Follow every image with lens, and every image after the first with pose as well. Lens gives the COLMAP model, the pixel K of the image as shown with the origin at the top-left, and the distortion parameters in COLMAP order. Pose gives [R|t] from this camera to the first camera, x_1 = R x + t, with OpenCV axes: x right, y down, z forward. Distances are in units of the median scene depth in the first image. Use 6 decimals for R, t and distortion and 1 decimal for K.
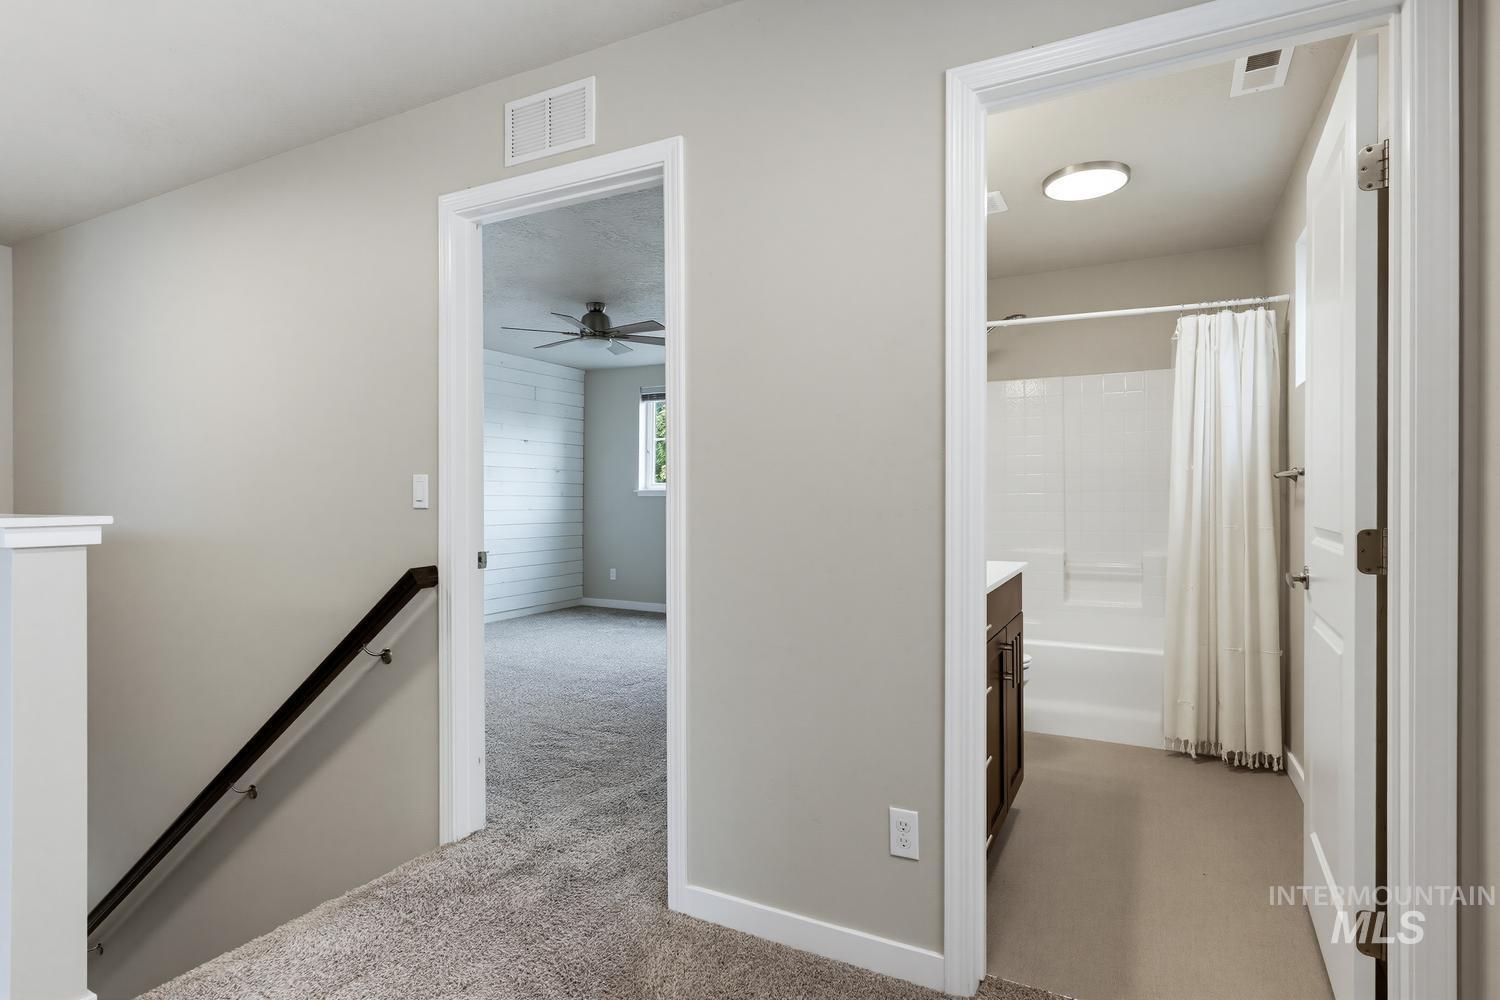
lens RADIAL K [[767.6, 0, 750.0], [0, 767.6, 500.0], [0, 0, 1]] dist [0.000013, -0.002076]
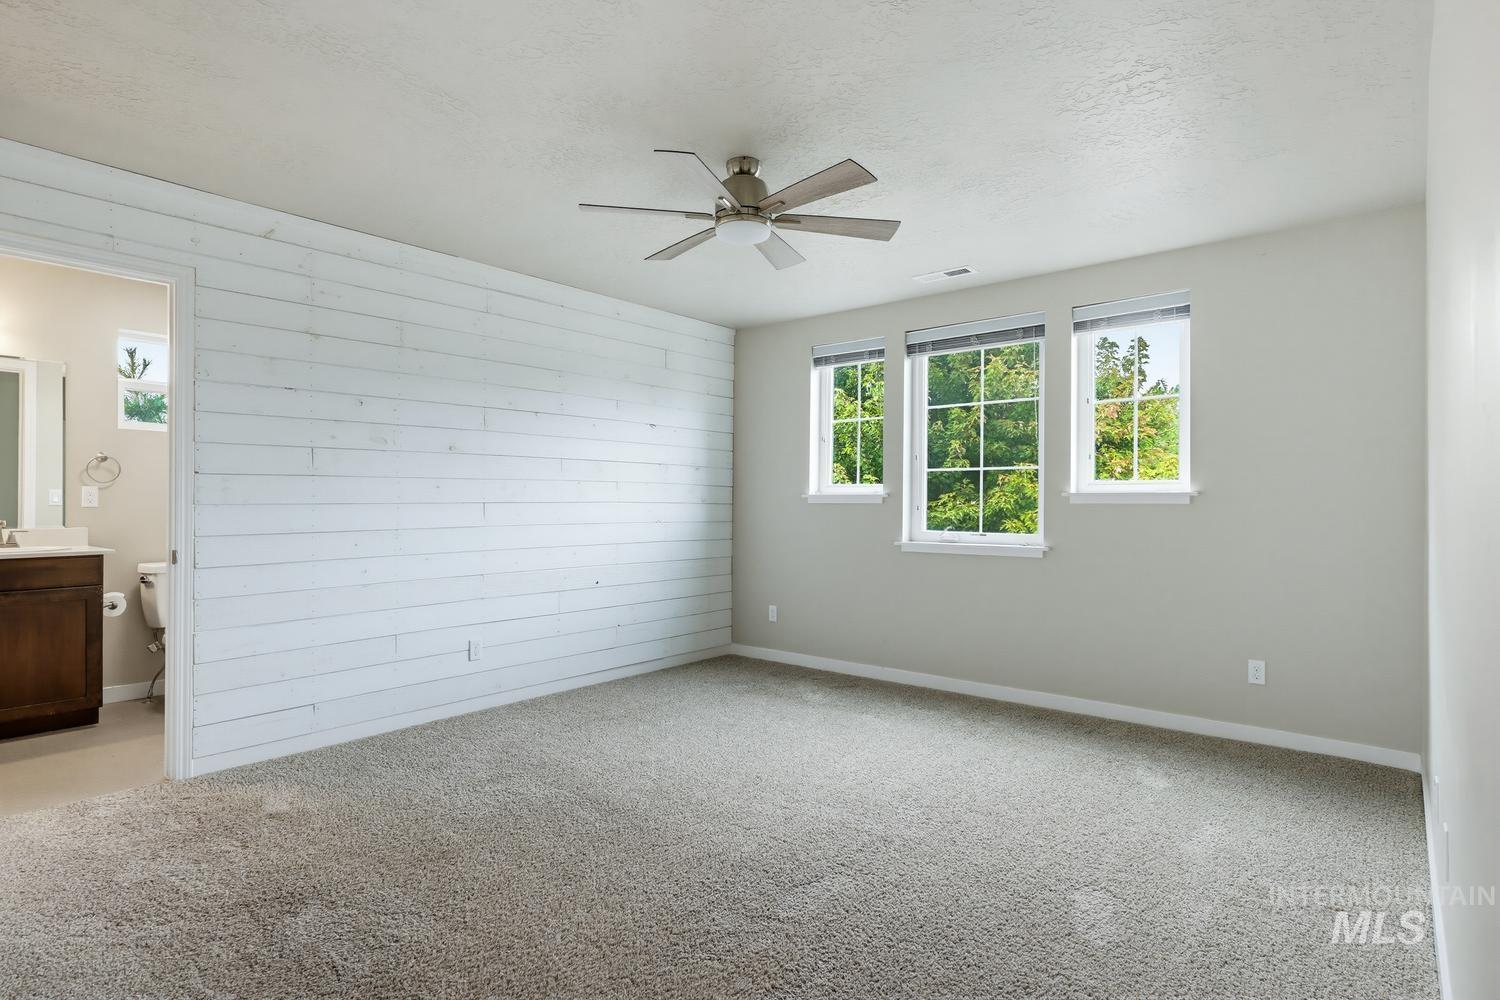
lens RADIAL K [[767.6, 0, 750.0], [0, 767.6, 500.0], [0, 0, 1]] dist [0.000013, -0.002076]
pose [[0.978619, -0.000269, -0.205680, -0.155480], [-0.001656, 0.999956, -0.009187, -0.003905], [0.205674, 0.009331, 0.978576, 0.879727]]
